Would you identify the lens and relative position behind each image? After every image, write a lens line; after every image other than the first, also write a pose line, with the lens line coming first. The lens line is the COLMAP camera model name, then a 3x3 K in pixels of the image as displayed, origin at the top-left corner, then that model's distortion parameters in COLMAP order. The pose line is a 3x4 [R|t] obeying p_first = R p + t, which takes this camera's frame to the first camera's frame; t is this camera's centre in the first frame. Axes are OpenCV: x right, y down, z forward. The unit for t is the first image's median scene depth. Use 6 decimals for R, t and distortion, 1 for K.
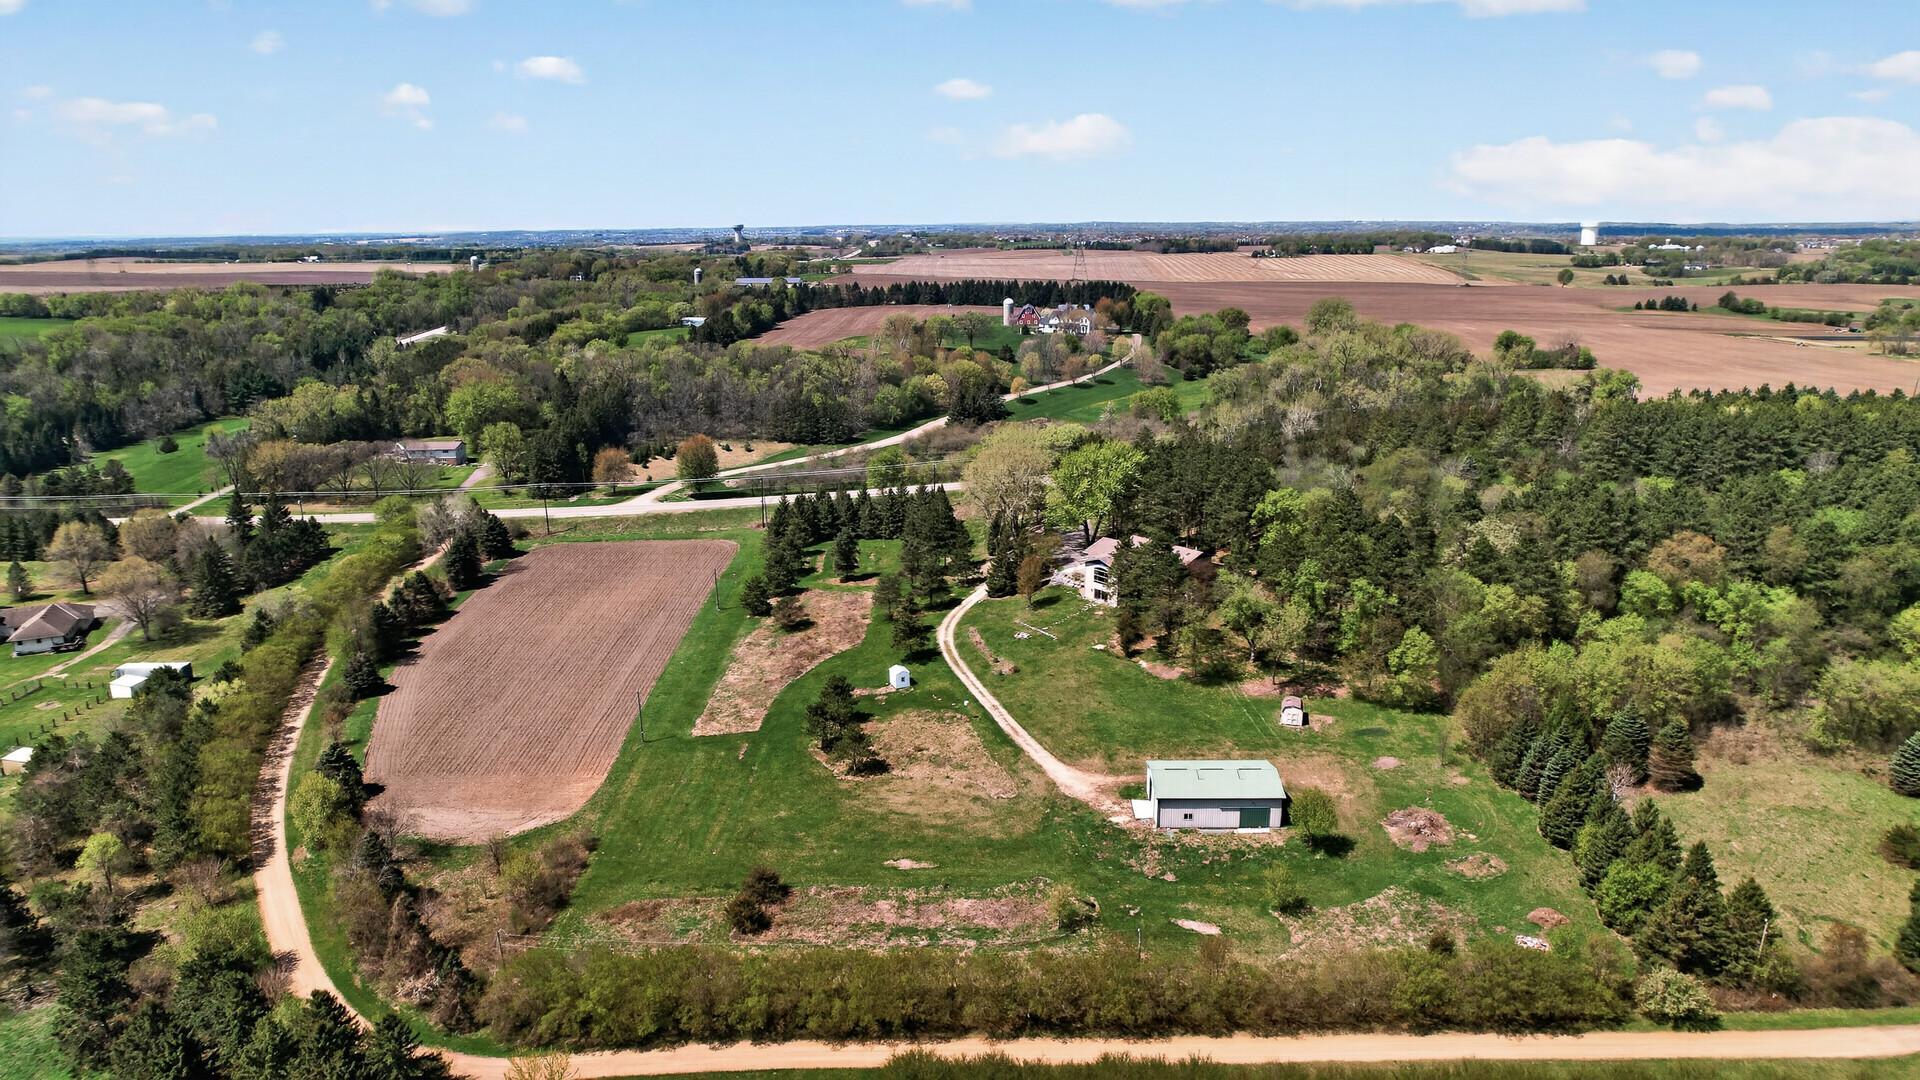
lens RADIAL K [[1245.1, 0, 970.5], [0, 1245.1, 541.7], [0, 0, 1]] dist [-0.072901, 0.063530]
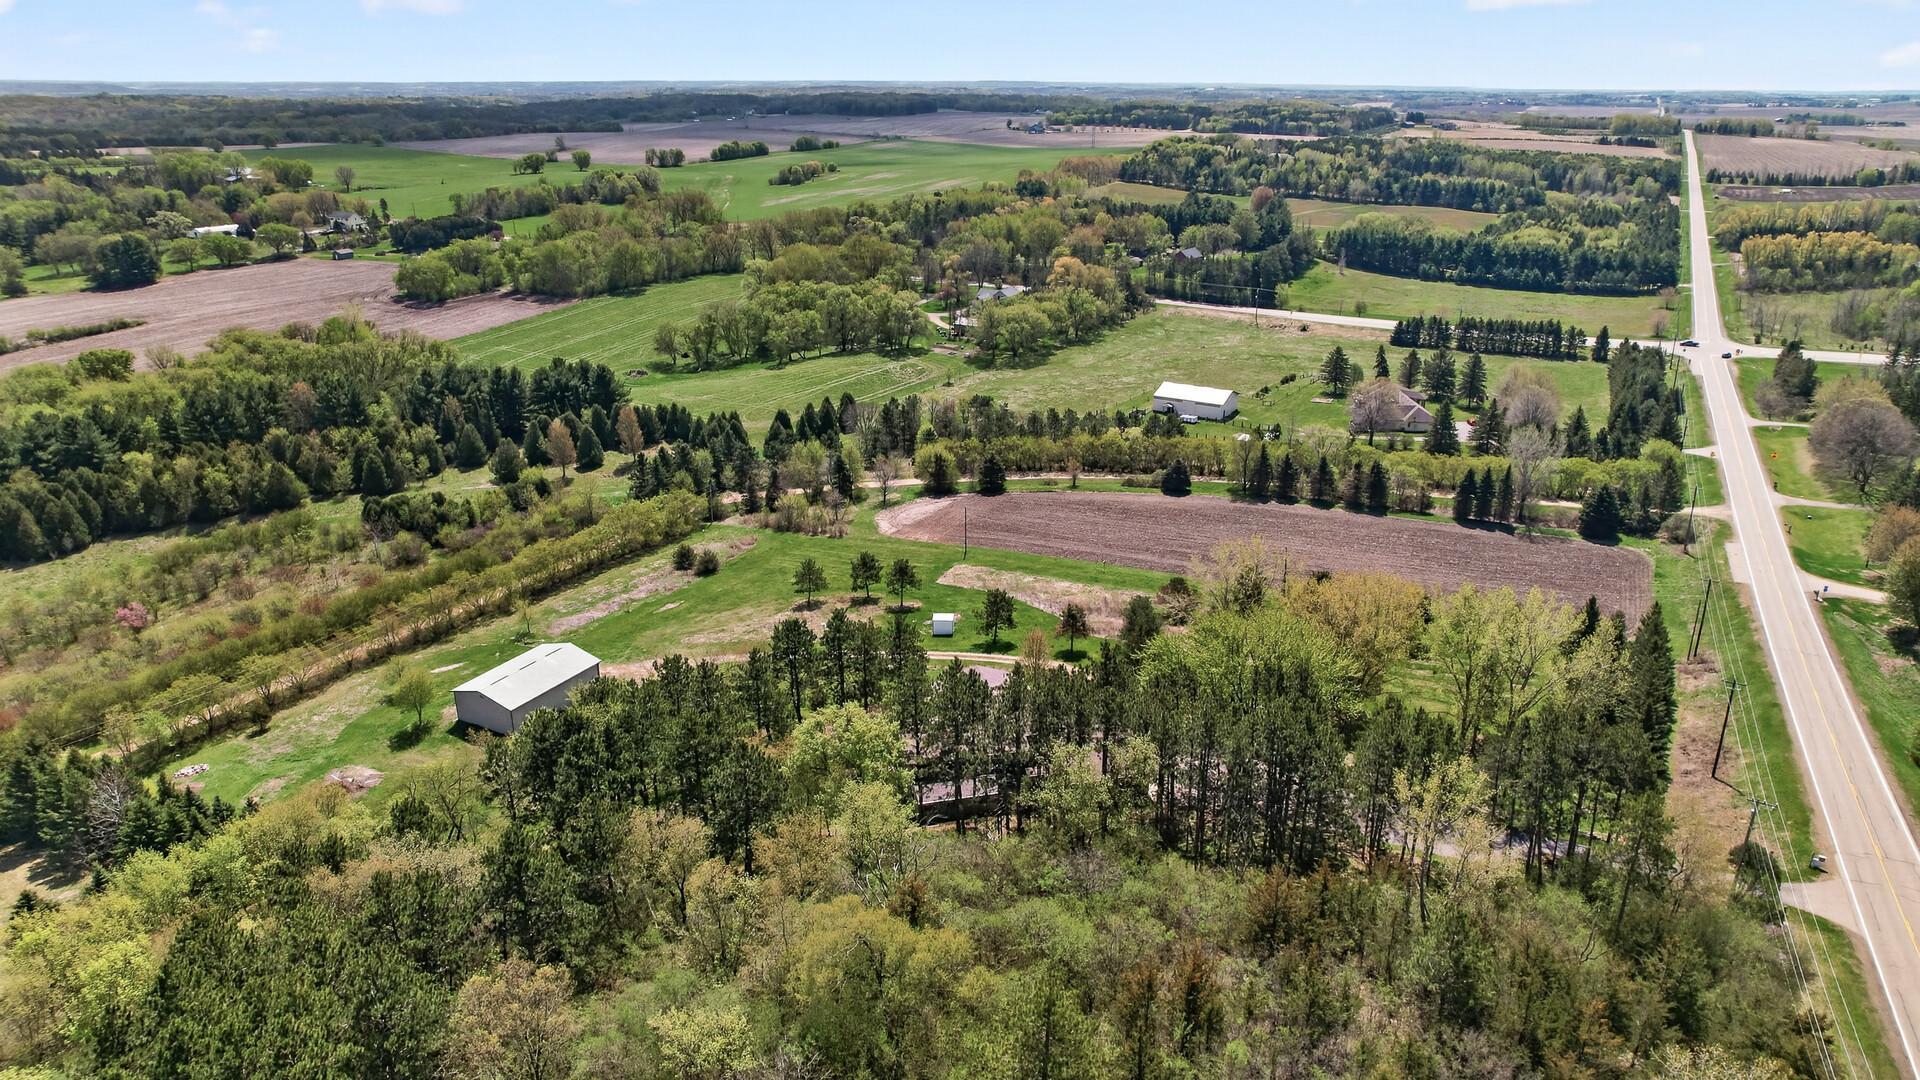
lens RADIAL K [[1245.1, 0, 970.5], [0, 1245.1, 541.7], [0, 0, 1]] dist [-0.072901, 0.063530]
pose [[-0.455253, 0.319035, -0.831241, 0.579221], [-0.225851, 0.861684, 0.454413, -0.313325], [0.861241, 0.394610, -0.320229, 1.087020]]
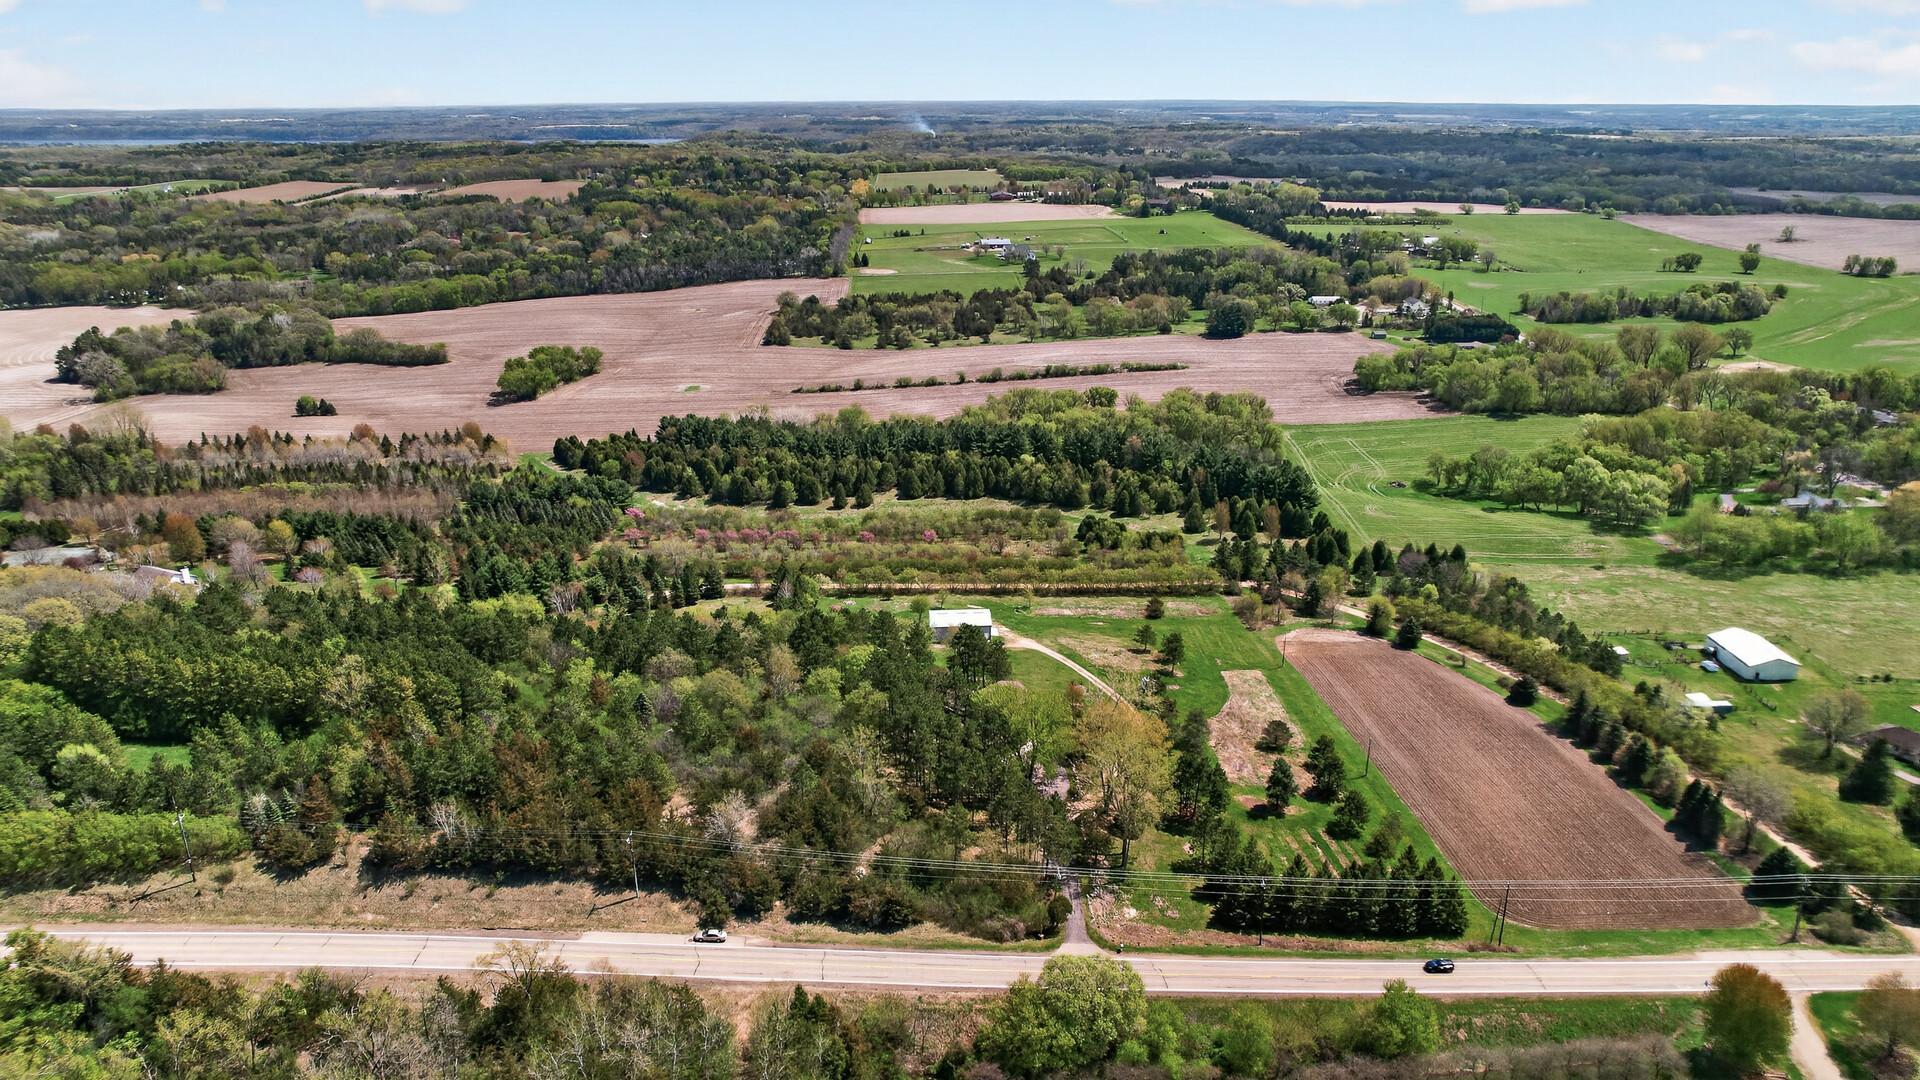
lens RADIAL K [[1245.1, 0, 970.5], [0, 1245.1, 541.7], [0, 0, 1]] dist [-0.072901, 0.063530]
pose [[-0.997760, 0.030578, -0.059499, 0.207004], [-0.008824, 0.821492, 0.570151, -0.748695], [0.066312, 0.569399, -0.819382, 1.783617]]
